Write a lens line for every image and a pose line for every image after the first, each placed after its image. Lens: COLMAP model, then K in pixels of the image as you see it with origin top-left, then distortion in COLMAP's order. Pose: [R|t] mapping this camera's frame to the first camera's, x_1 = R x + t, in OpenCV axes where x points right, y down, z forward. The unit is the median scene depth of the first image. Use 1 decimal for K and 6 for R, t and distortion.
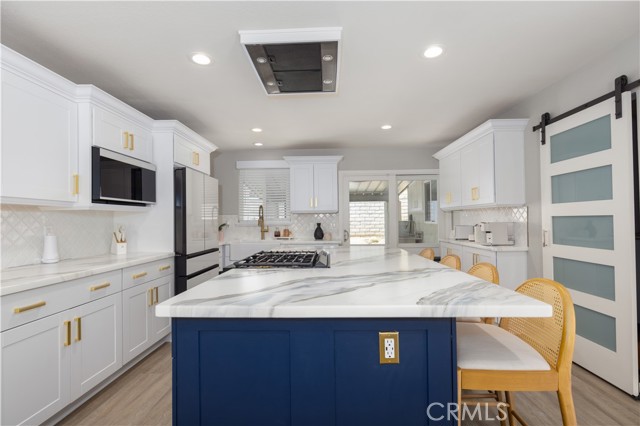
lens RADIAL K [[297.3, 0, 319.0], [0, 297.3, 216.0], [0, 0, 1]] dist [-0.003870, -0.000236]
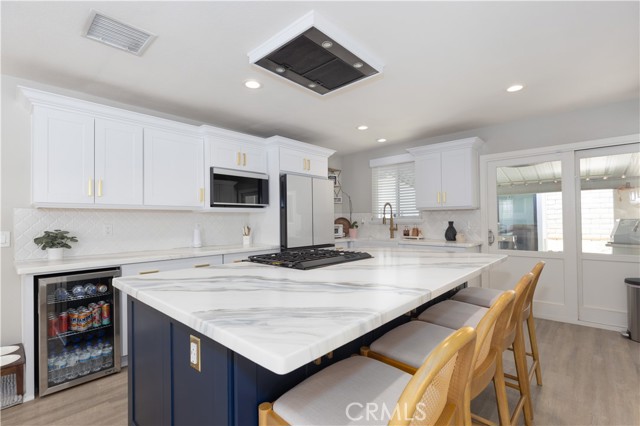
lens RADIAL K [[297.3, 0, 319.0], [0, 297.3, 216.0], [0, 0, 1]] dist [-0.003870, -0.000236]
pose [[0.759996, -0.005848, -0.649902, 0.440185], [0.012436, 0.999907, 0.005545, -0.001844], [0.649809, -0.012296, 0.759998, 0.197578]]
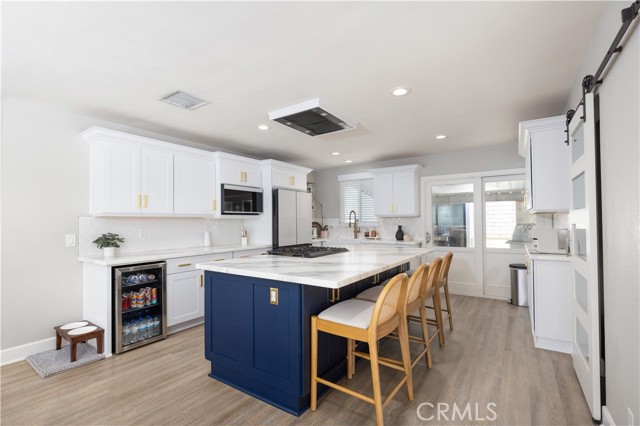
lens RADIAL K [[294.4, 0, 319.0], [0, 294.4, 216.5], [0, 0, 1]] dist [-0.003624, -0.000388]
pose [[0.845683, -0.004291, -0.533669, 0.558474], [0.006922, 0.999972, 0.002928, -0.027209], [0.533641, -0.006170, 0.845688, -0.166379]]
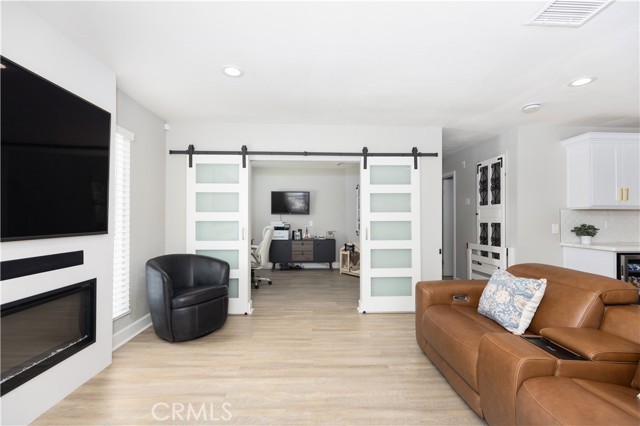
lens RADIAL K [[285.4, 0, 320.0], [0, 285.4, 213.0], [0, 0, 1]] dist [-0.000669, -0.000144]
pose [[0.076306, -0.005006, -0.997072, 0.438368], [0.011813, 0.999922, -0.004116, -0.022133], [0.997014, -0.011464, 0.076359, -0.904977]]
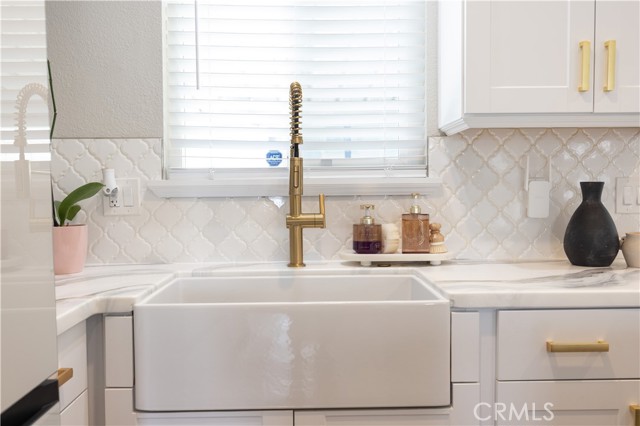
lens RADIAL K [[604.2, 0, 320.0], [0, 604.2, 213.0], [0, 0, 1]] dist [0.009023, 0.007324]
pose [[0.997690, 0.000186, 0.067928, -0.341341], [-0.003867, 0.998530, 0.054070, 0.038416], [-0.067818, -0.054208, 0.996224, 1.038828]]
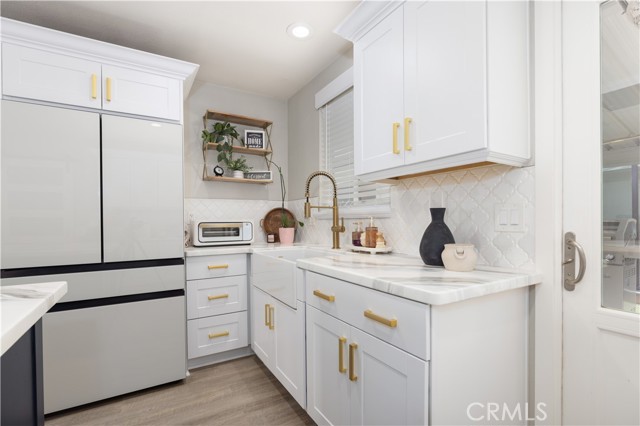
lens RADIAL K [[298.6, 0, 314.7], [0, 298.6, 223.4], [0, 0, 1]] dist [-0.001131, -0.000131]
pose [[0.537421, 0.014681, -0.843186, 0.296757], [0.015064, 0.999522, 0.027005, 0.047800], [0.843180, -0.027215, 0.536943, 1.253150]]
